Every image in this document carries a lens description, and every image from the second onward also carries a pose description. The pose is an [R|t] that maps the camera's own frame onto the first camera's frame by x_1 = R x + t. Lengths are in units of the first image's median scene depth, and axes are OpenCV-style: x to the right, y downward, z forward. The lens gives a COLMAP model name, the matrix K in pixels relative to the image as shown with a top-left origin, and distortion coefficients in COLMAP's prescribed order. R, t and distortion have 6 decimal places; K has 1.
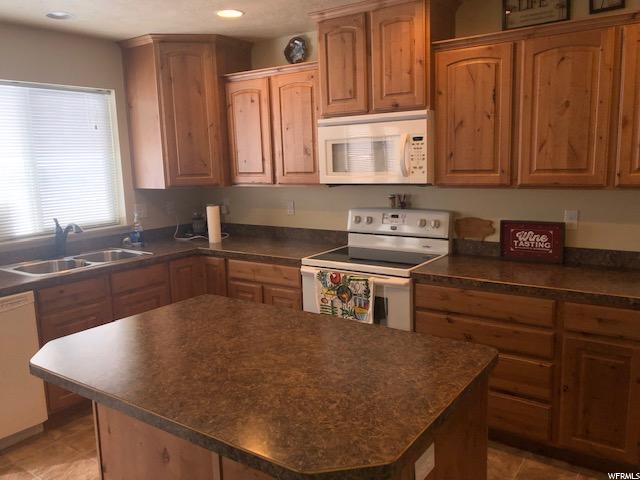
lens RADIAL K [[526.7, 0, 317.4], [0, 526.7, 244.3], [0, 0, 1]] dist [0.041339, -0.065708]
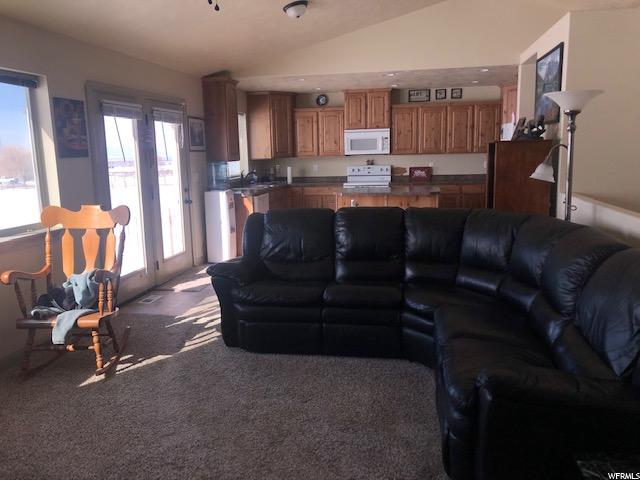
lens RADIAL K [[526.7, 0, 309.9], [0, 526.7, 245.9], [0, 0, 1]] dist [0.041339, -0.065708]
pose [[0.913752, -0.066864, 0.400732, -1.305565], [0.063378, 0.997748, 0.021962, 0.279919], [-0.401298, 0.005330, 0.915932, -1.385790]]
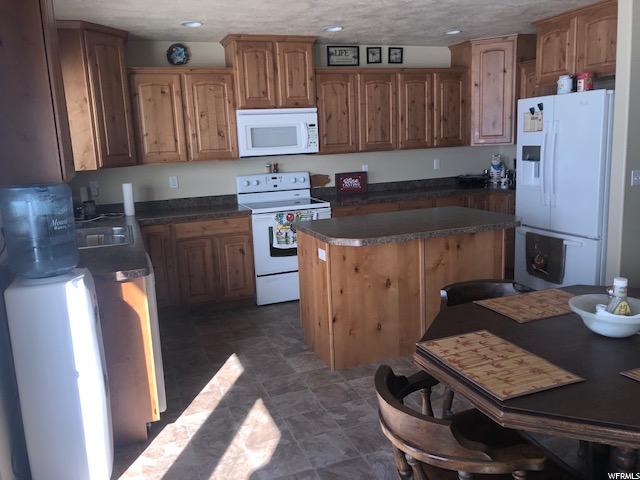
lens RADIAL K [[526.7, 0, 310.0], [0, 526.7, 235.7], [0, 0, 1]] dist [0.041339, -0.065708]
pose [[0.566187, -0.143916, 0.811616, -1.129372], [0.164322, 0.984583, 0.059956, 0.037946], [-0.807732, 0.099420, 0.581107, 0.078070]]
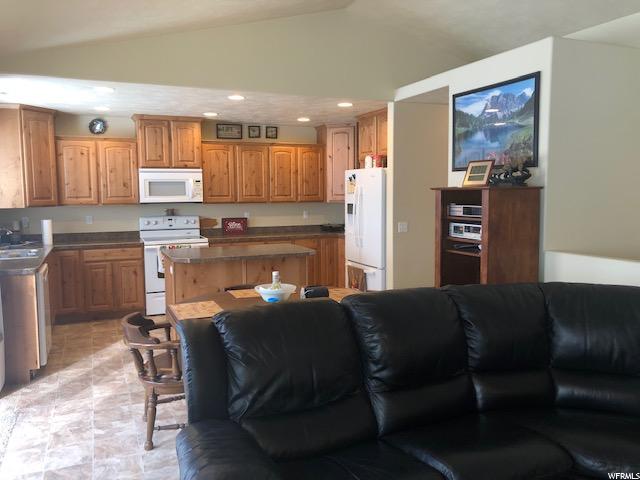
lens RADIAL K [[526.7, 0, 319.2], [0, 526.7, 236.6], [0, 0, 1]] dist [0.041339, -0.065708]
pose [[0.519227, -0.048963, 0.853233, -1.363867], [0.131664, 0.991022, -0.023253, 0.139638], [-0.844434, 0.124414, 0.521012, -0.523869]]
